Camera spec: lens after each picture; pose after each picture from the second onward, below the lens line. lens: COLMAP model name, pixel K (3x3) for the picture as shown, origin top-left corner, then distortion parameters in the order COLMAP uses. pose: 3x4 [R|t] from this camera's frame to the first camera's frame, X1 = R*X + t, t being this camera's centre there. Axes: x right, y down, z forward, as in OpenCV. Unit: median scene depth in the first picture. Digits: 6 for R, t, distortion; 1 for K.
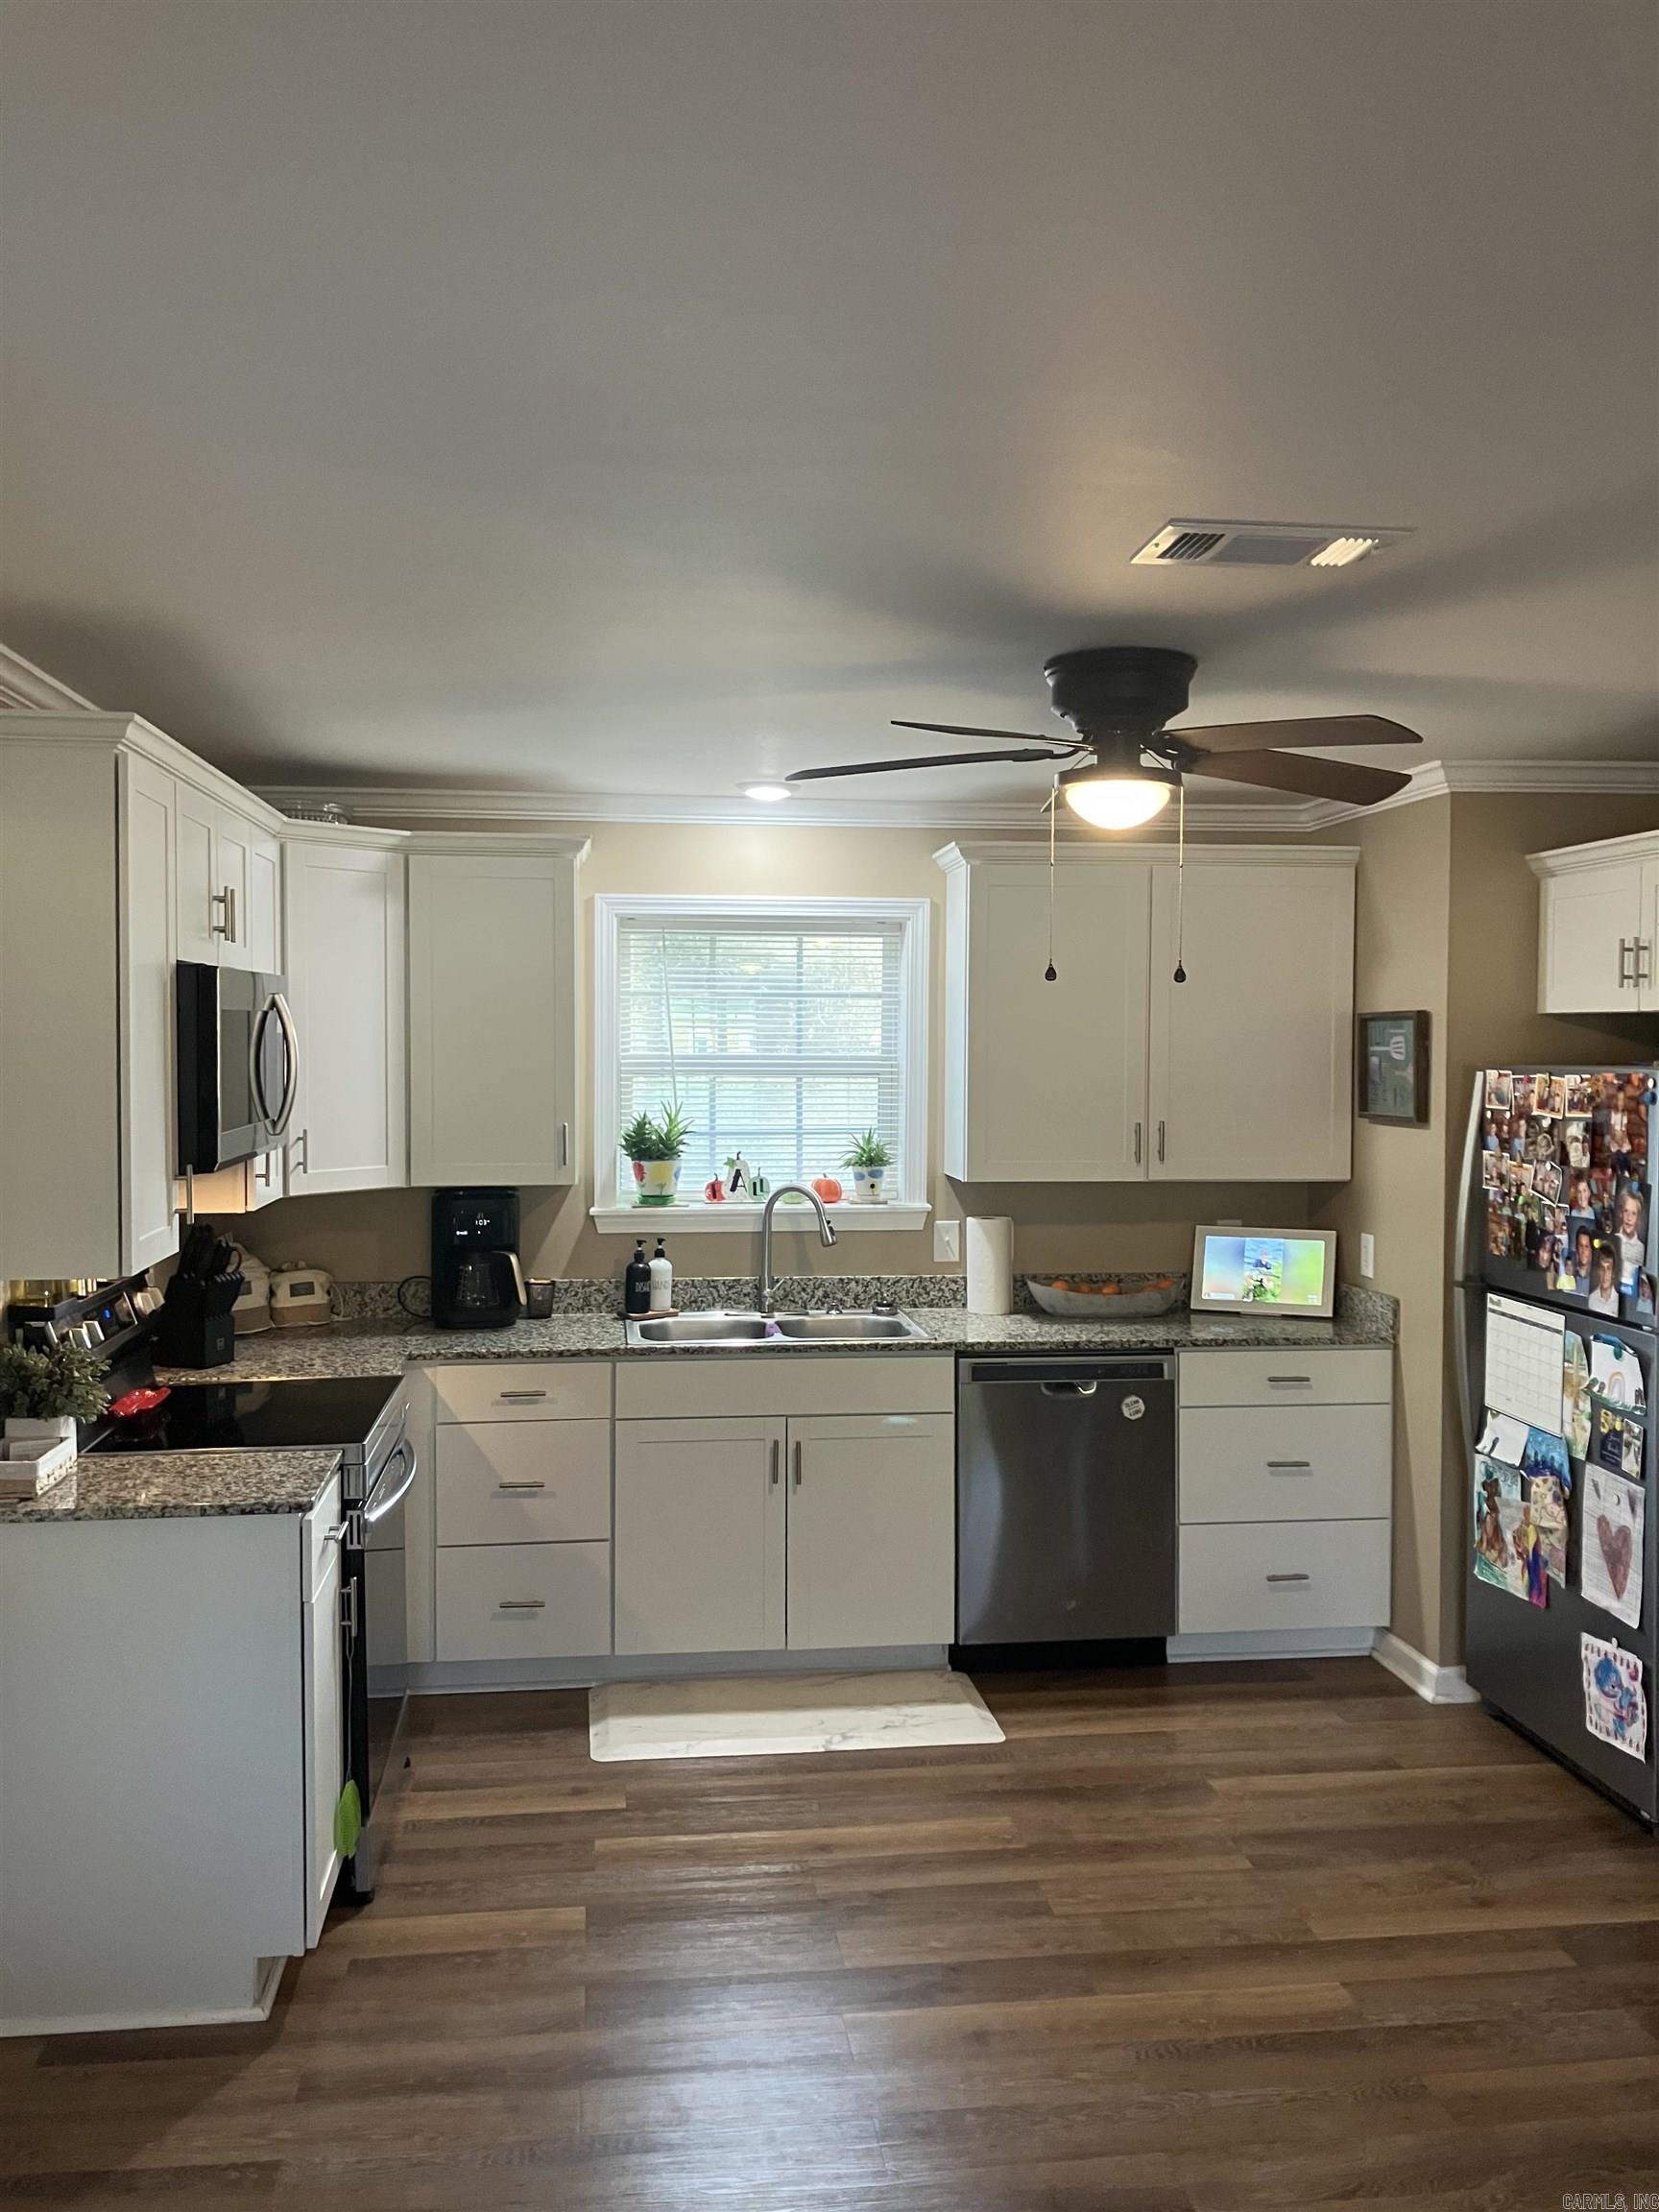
lens RADIAL K [[1836.4, 0, 829.5], [0, 1836.4, 1106.0], [0, 0, 1]] dist [0.017559, -0.004882]
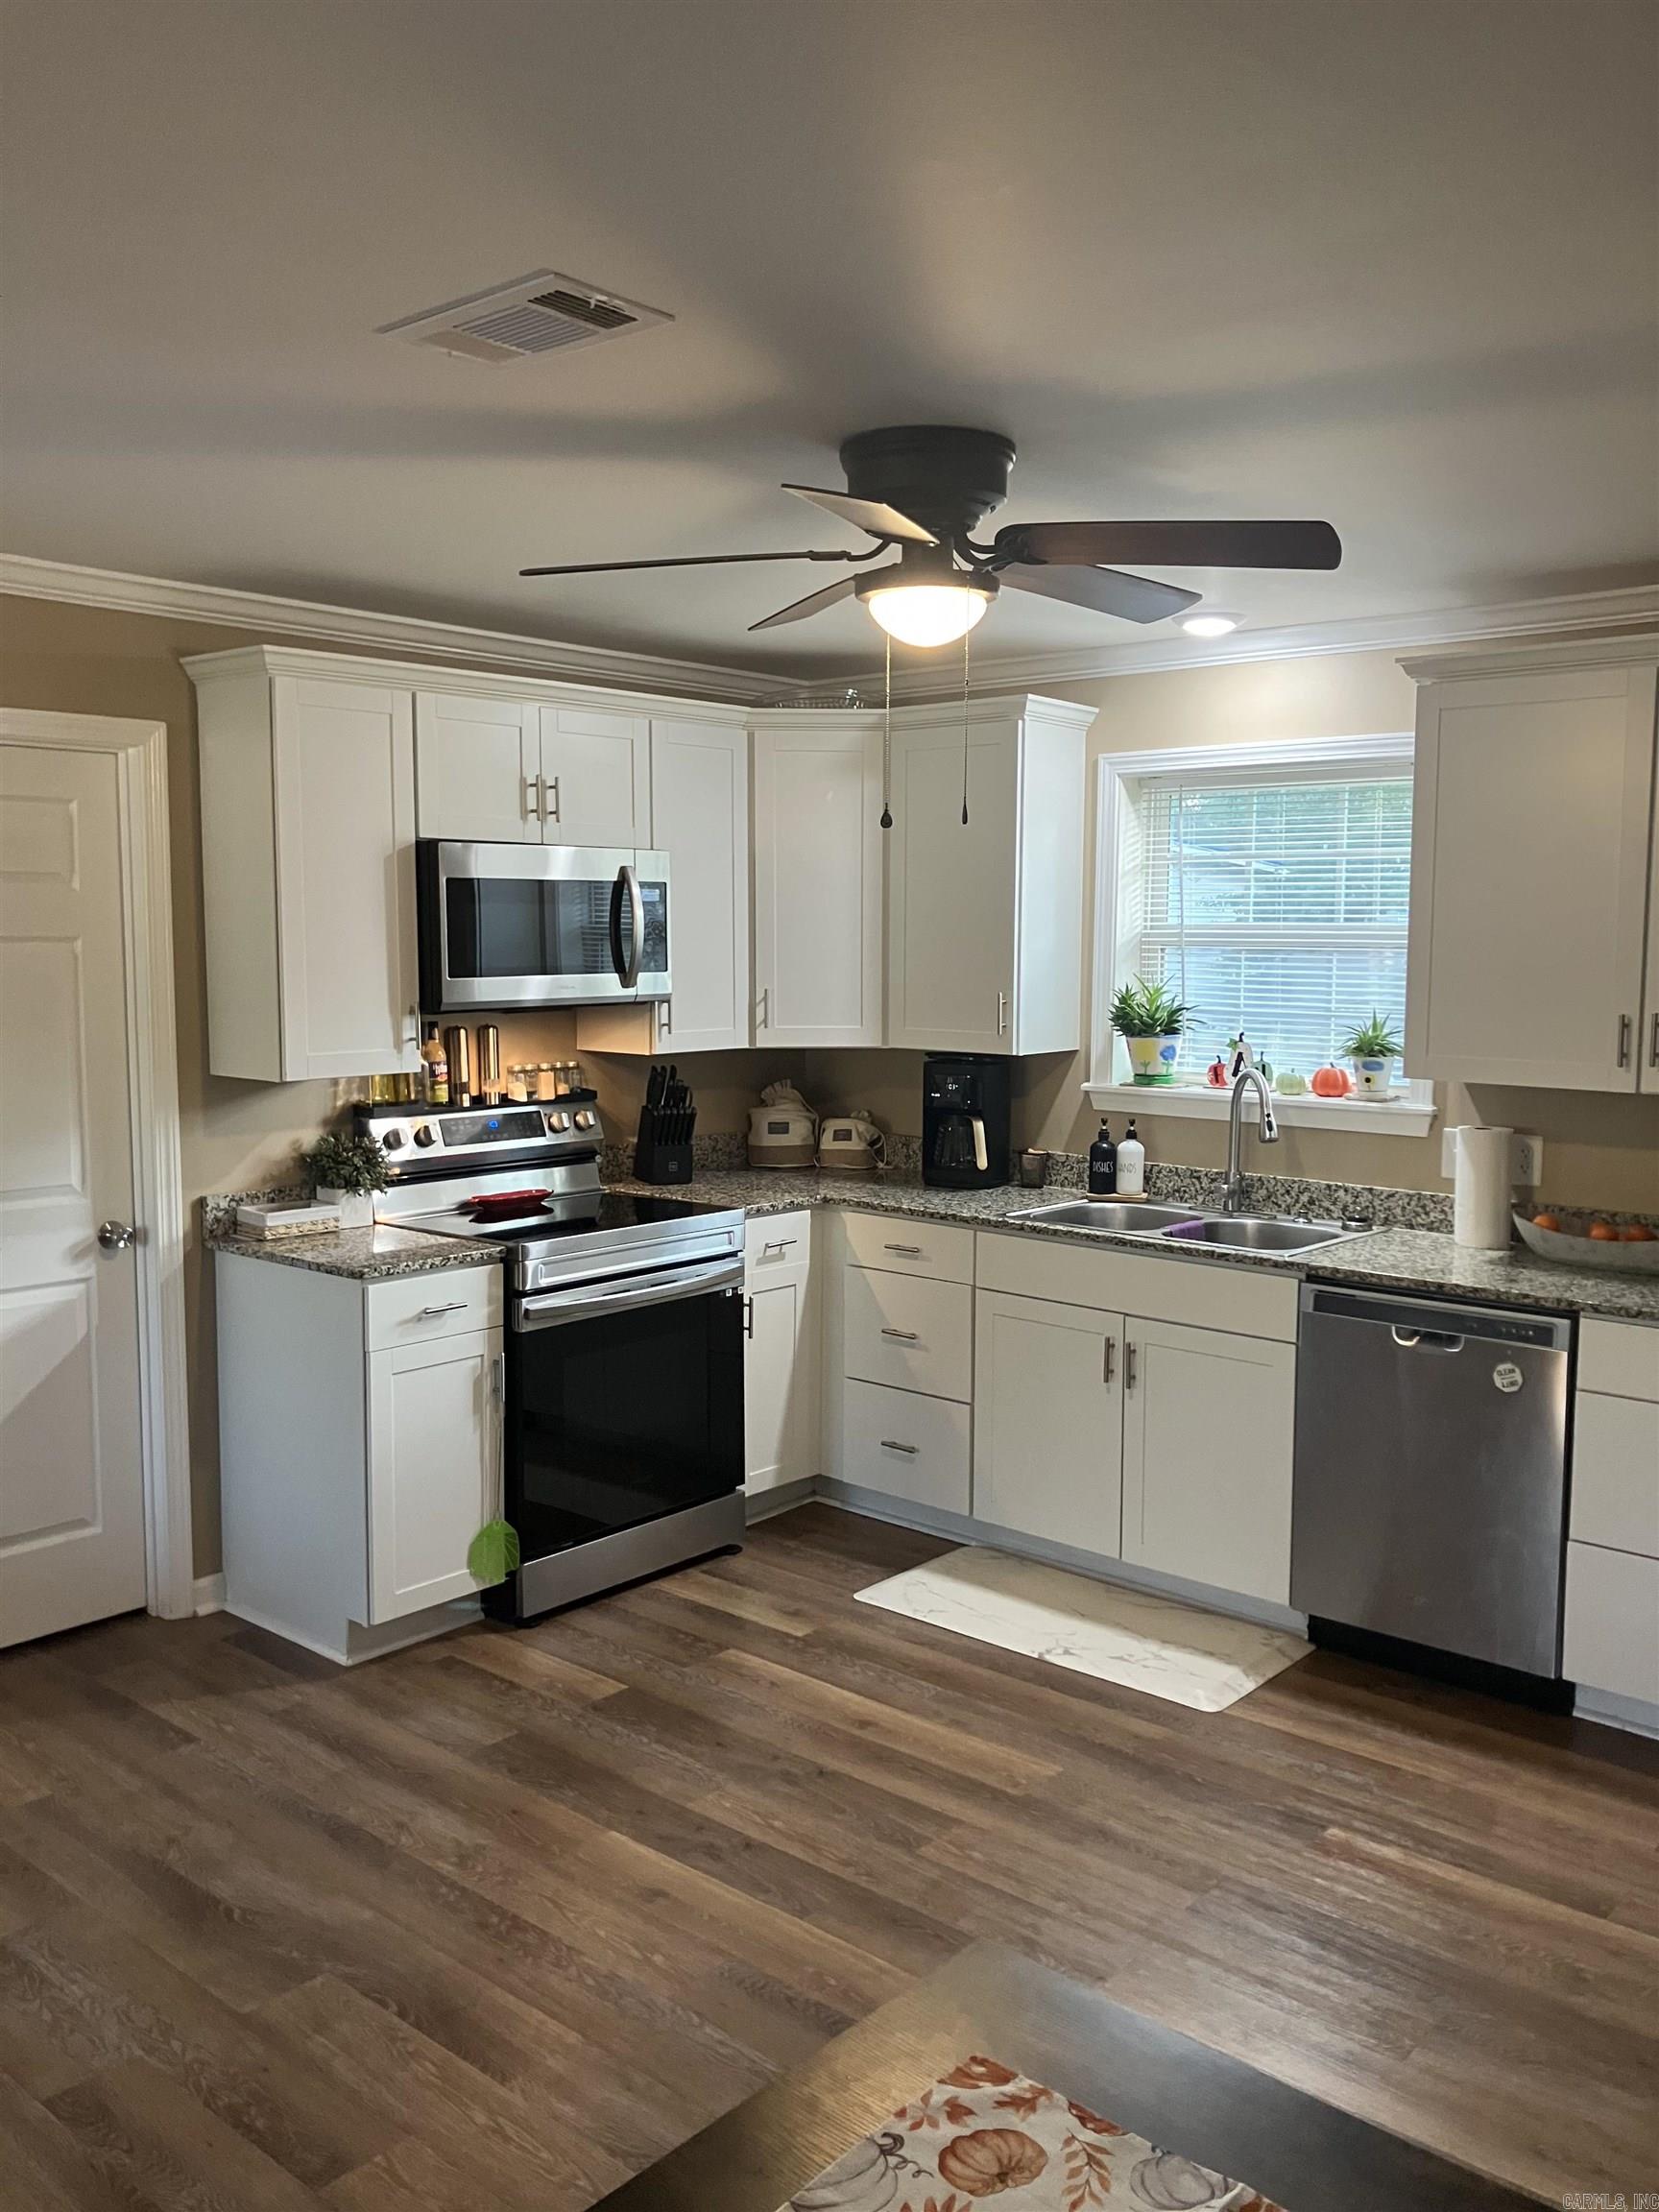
lens RADIAL K [[1836.4, 0, 829.5], [0, 1836.4, 1106.0], [0, 0, 1]] dist [0.017559, -0.004882]
pose [[0.665592, 0.077078, -0.742325, 0.557989], [-0.034079, 0.996754, 0.072940, 0.001647], [0.745537, -0.023250, 0.666059, 0.271702]]
